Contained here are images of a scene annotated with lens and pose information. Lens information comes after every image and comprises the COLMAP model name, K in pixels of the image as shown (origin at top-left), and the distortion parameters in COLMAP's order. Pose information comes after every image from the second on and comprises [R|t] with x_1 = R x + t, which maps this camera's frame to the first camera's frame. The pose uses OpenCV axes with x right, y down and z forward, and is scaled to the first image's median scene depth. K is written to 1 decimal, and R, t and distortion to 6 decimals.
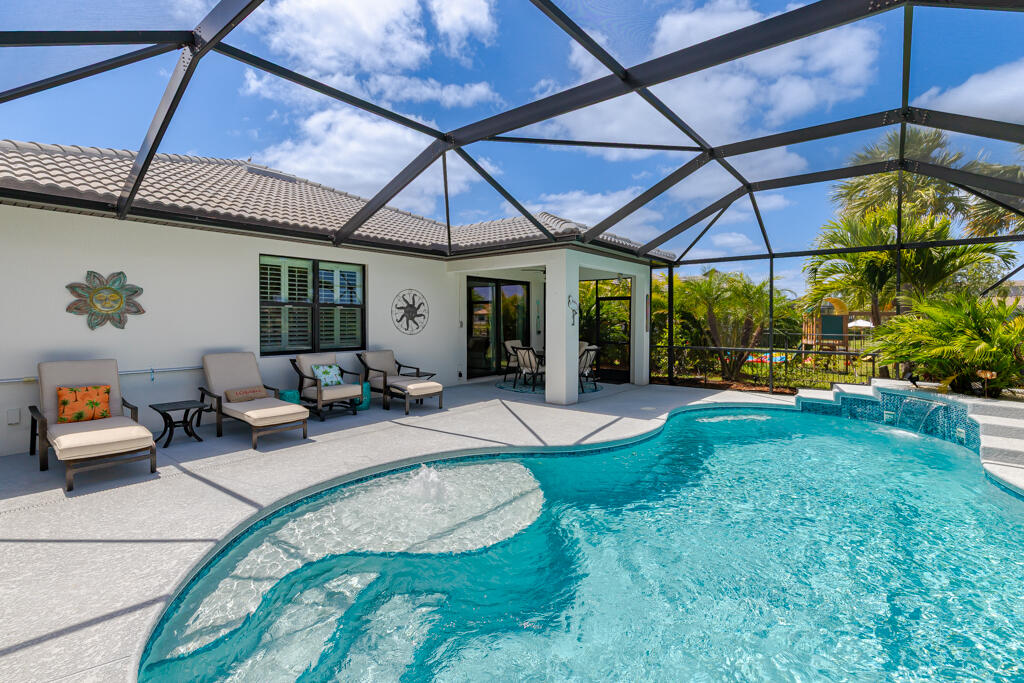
lens RADIAL K [[473.8, 0, 514.7], [0, 473.8, 335.3], [0, 0, 1]] dist [0.007292, 0.000024]
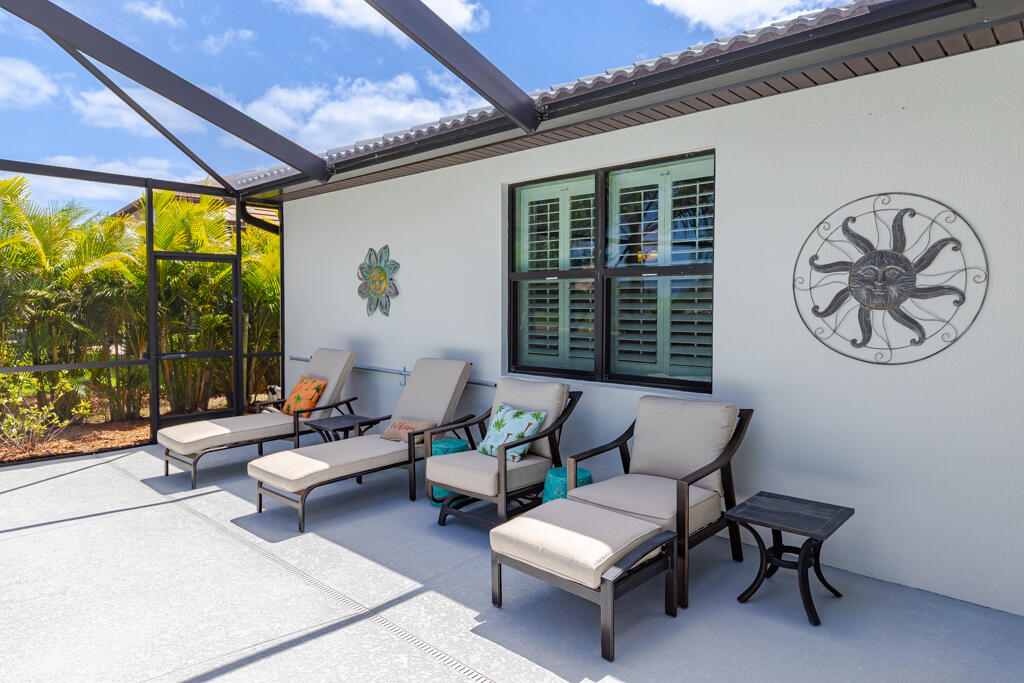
lens RADIAL K [[617.0, 0, 514.0], [0, 617.0, 333.6], [0, 0, 1]] dist [0.007459, 0.000937]
pose [[-0.065569, 0.053874, -0.996393, 0.159780], [-0.034299, 0.997830, 0.056209, -0.035413], [0.997258, 0.037861, -0.063579, 0.924757]]
